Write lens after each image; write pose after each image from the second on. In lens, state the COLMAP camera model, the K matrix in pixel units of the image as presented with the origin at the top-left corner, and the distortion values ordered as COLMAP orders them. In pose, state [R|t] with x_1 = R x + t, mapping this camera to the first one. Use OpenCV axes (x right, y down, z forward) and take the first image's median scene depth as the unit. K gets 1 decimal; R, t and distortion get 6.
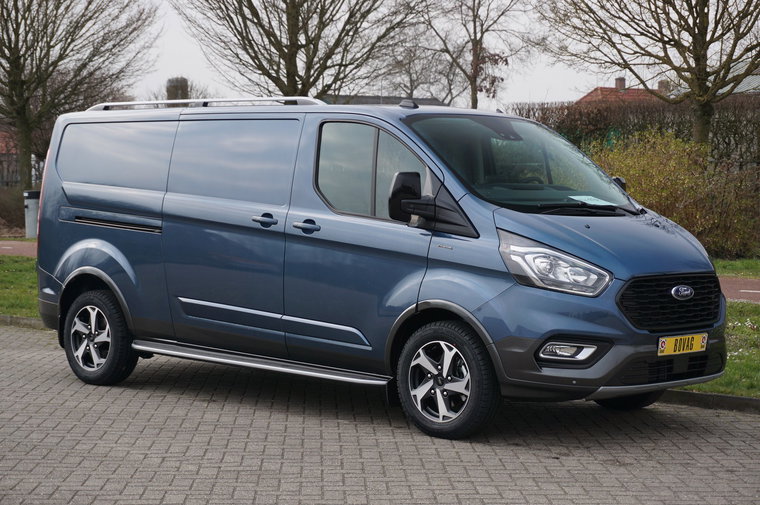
lens RADIAL K [[1540.0, 0, 358.5], [0, 1540.0, 281.4], [0, 0, 1]] dist [0.241039, 0.000000]
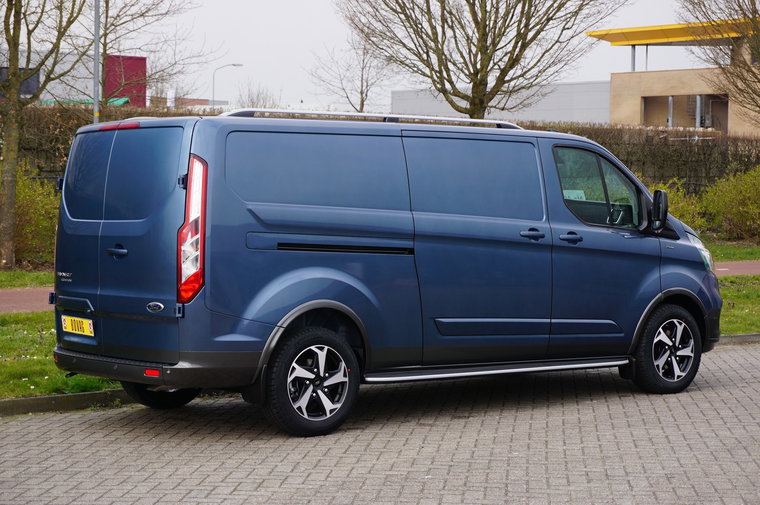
lens RADIAL K [[1540.0, 0, 376.5], [0, 1540.0, 254.7], [0, 0, 1]] dist [0.241039, 0.000000]
pose [[0.127681, -0.045954, 0.990750, -1.170657], [0.063531, 0.997254, 0.038068, -0.074939], [-0.989778, 0.058082, 0.130250, 0.982089]]
